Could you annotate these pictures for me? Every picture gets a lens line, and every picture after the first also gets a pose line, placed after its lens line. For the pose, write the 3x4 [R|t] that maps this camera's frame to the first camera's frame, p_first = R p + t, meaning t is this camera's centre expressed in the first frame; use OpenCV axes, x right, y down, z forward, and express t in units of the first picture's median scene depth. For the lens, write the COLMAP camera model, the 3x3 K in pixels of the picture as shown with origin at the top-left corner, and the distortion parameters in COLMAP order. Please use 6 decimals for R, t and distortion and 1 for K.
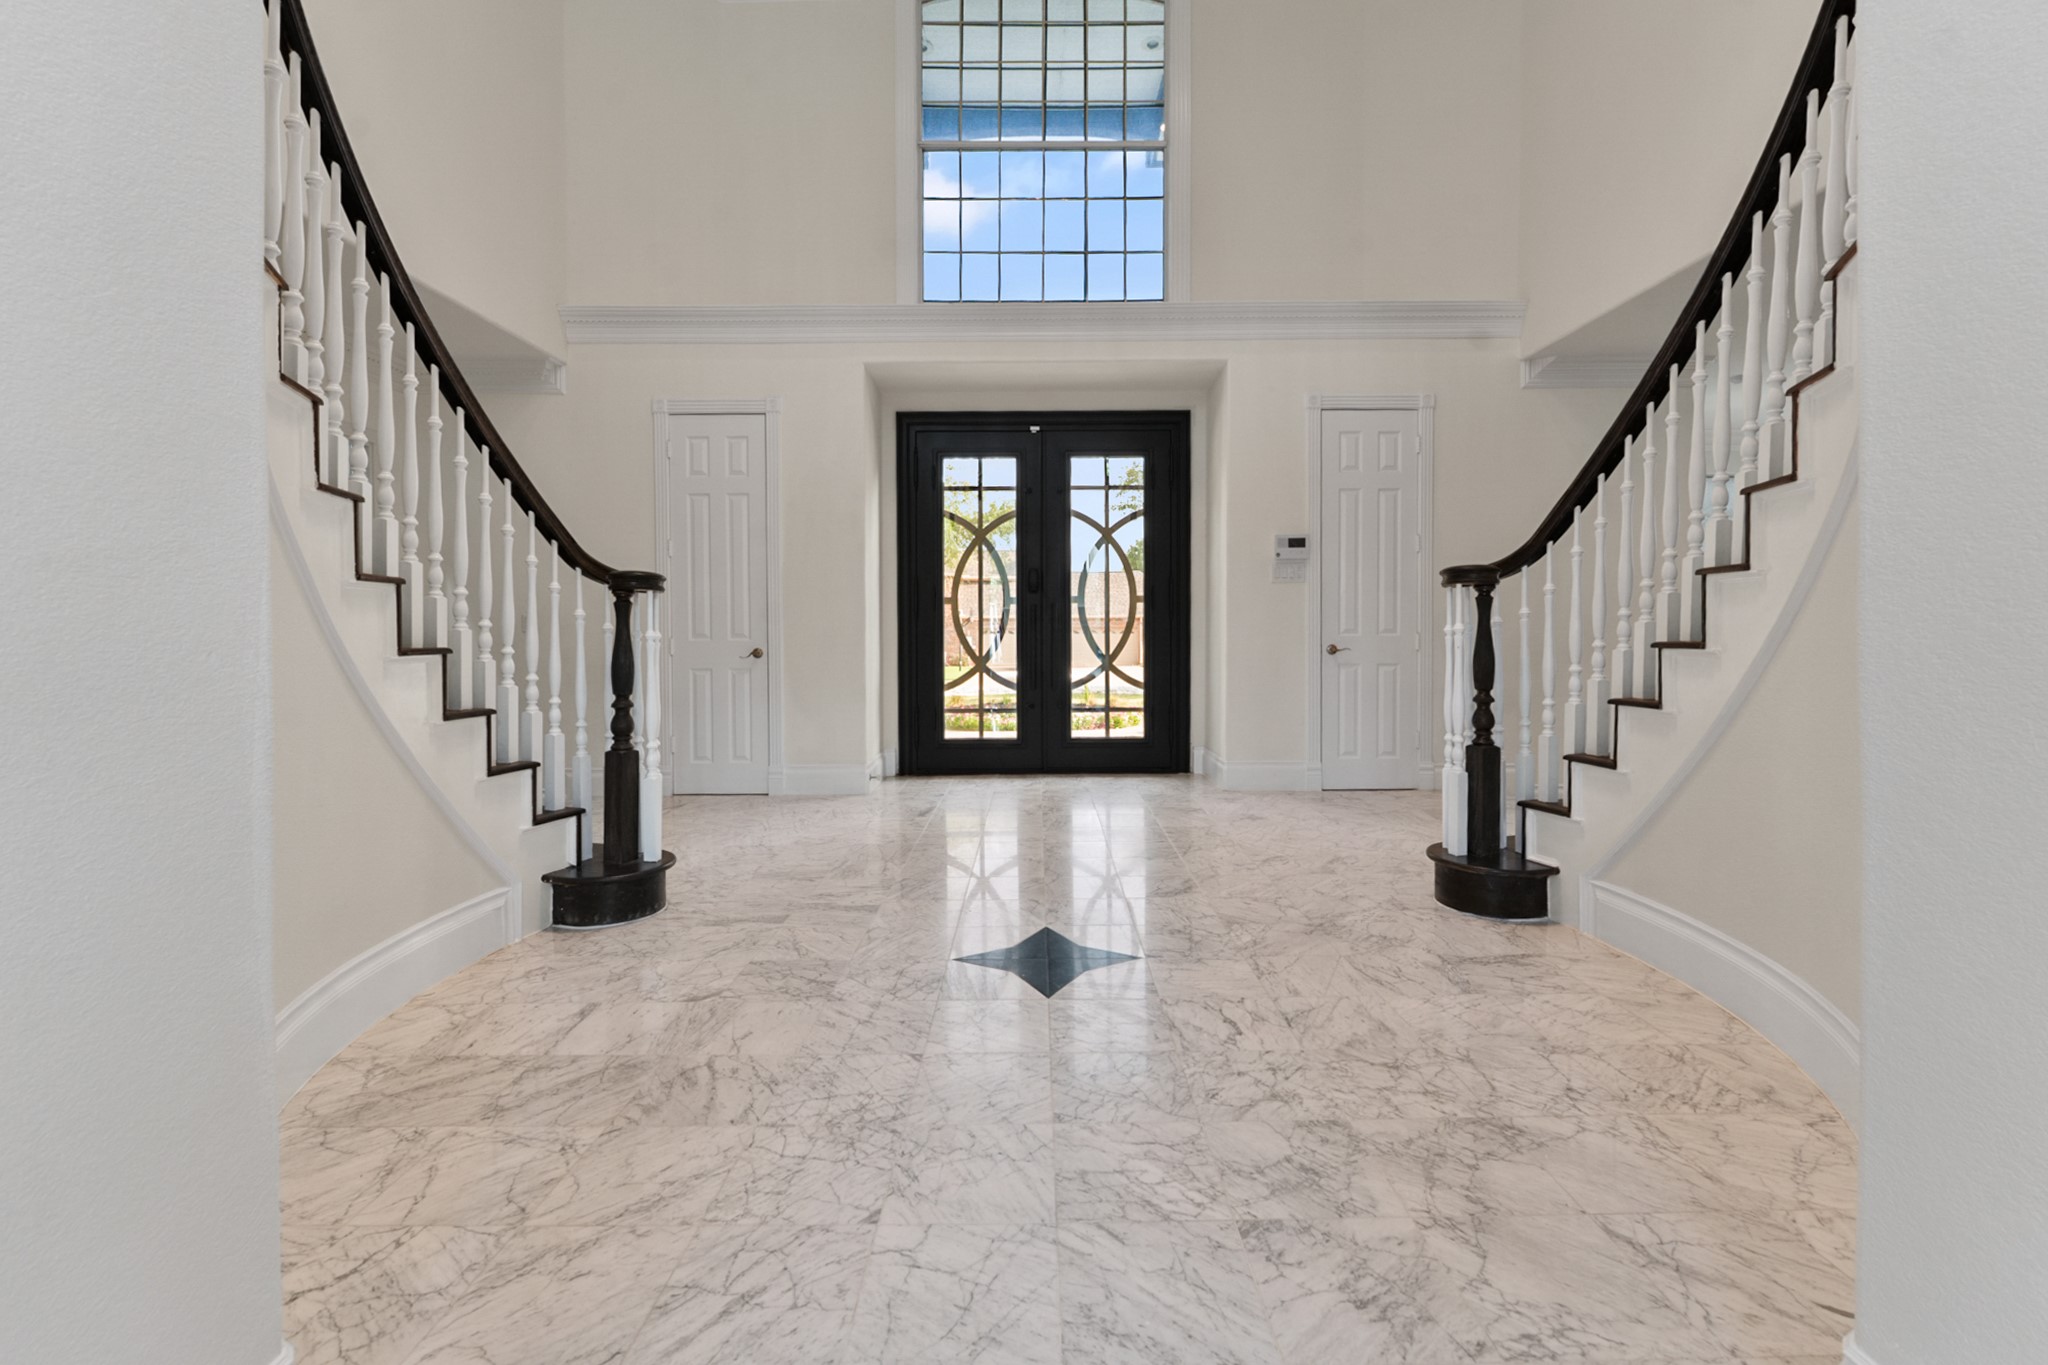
lens RADIAL K [[882.3, 0, 1027.3], [0, 882.3, 654.6], [0, 0, 1]] dist [-0.003740, -0.000398]
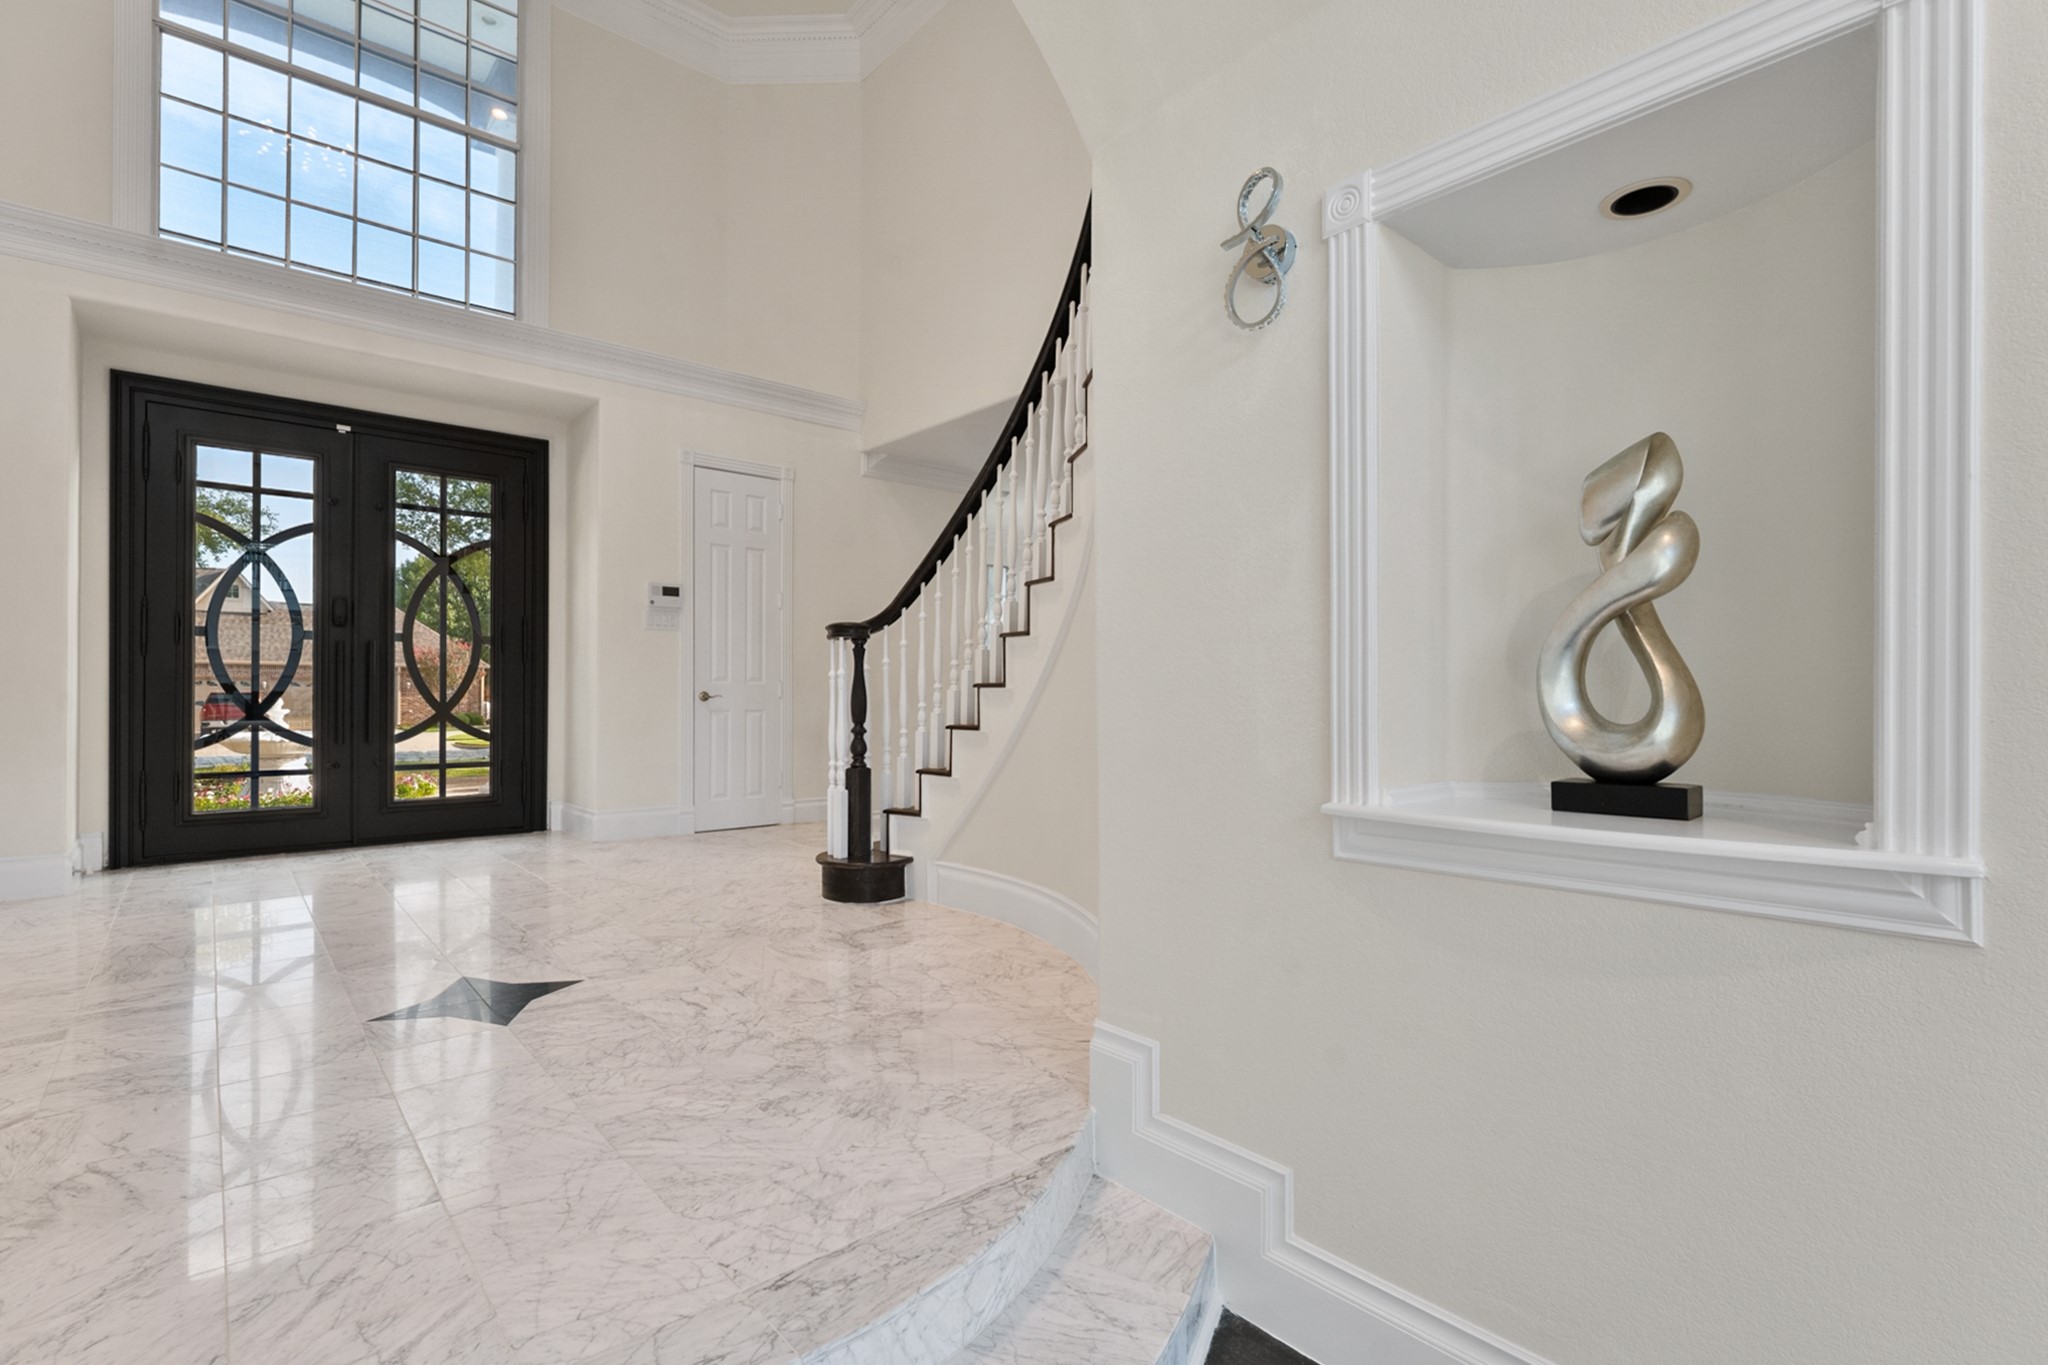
lens RADIAL K [[949.3, 0, 1024.0], [0, 949.3, 682.5], [0, 0, 1]] dist [0.000249, -0.000093]
pose [[0.754019, 0.015785, 0.656663, -0.207909], [0.005884, 0.999509, -0.030782, 0.028366], [-0.656826, 0.027074, 0.753556, -0.182819]]
